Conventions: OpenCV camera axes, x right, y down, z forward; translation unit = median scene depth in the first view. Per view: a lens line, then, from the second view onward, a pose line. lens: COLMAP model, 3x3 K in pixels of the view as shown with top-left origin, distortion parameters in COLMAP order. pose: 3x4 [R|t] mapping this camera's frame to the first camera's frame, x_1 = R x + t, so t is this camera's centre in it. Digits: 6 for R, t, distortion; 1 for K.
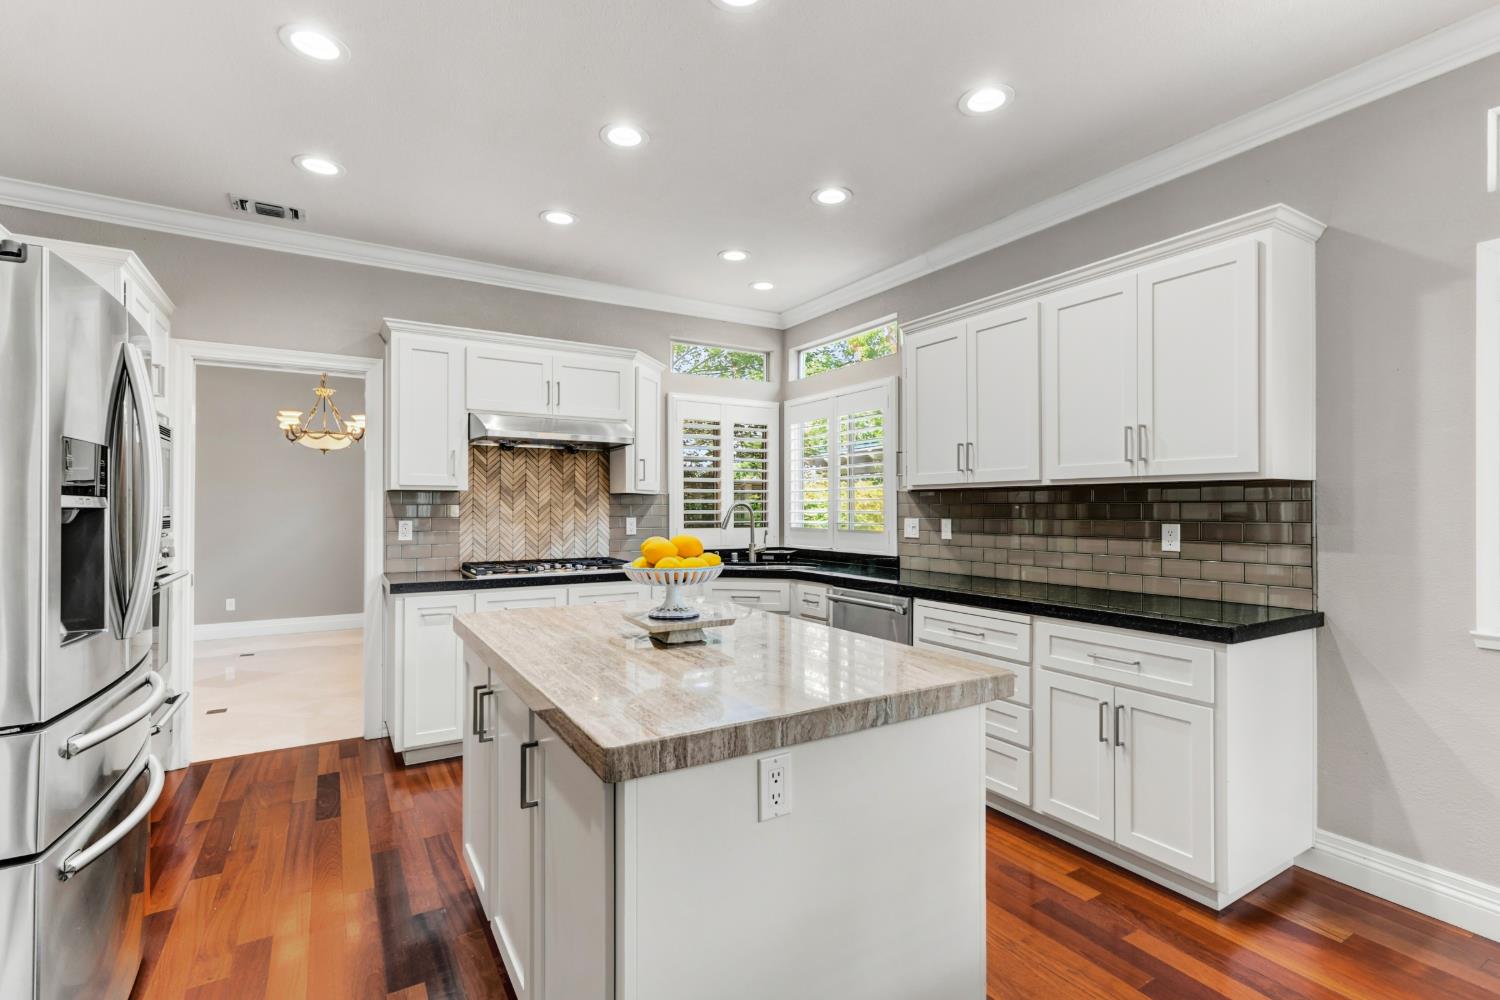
lens RADIAL K [[695.5, 0, 755.4], [0, 695.5, 505.5], [0, 0, 1]] dist [0.000985, 0.005009]
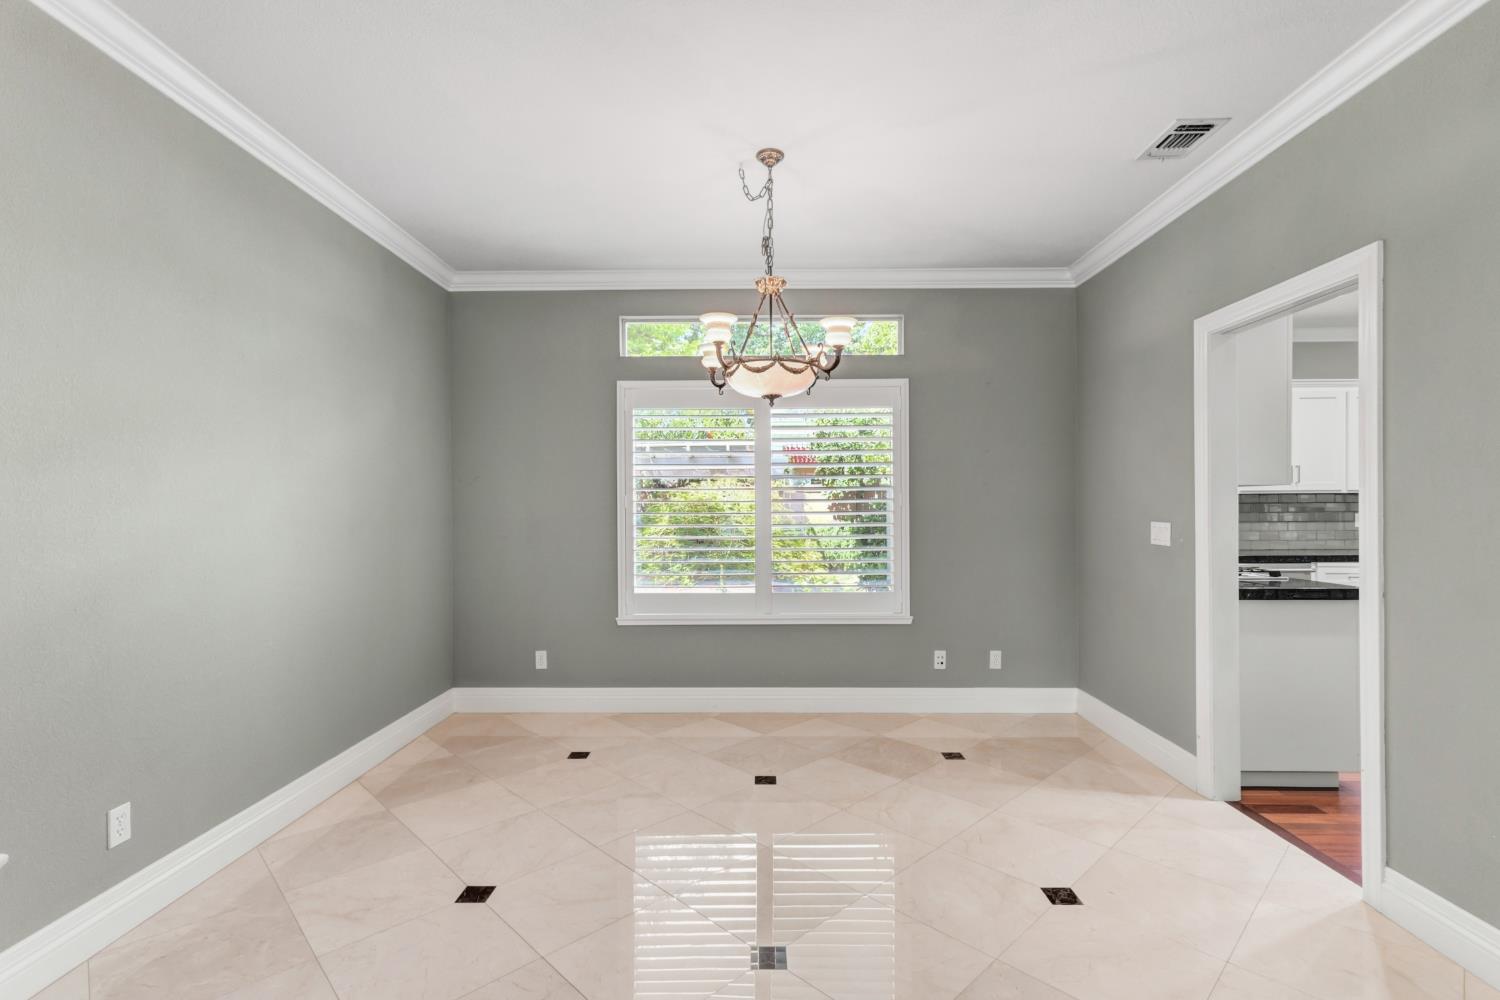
lens RADIAL K [[695.5, 0, 755.4], [0, 695.5, 505.5], [0, 0, 1]] dist [0.000985, 0.005009]
pose [[0.529636, -0.001372, 0.848224, -1.404432], [0.000044, 0.999999, 0.001591, -0.000378], [-0.848225, -0.000805, 0.529635, 0.964723]]
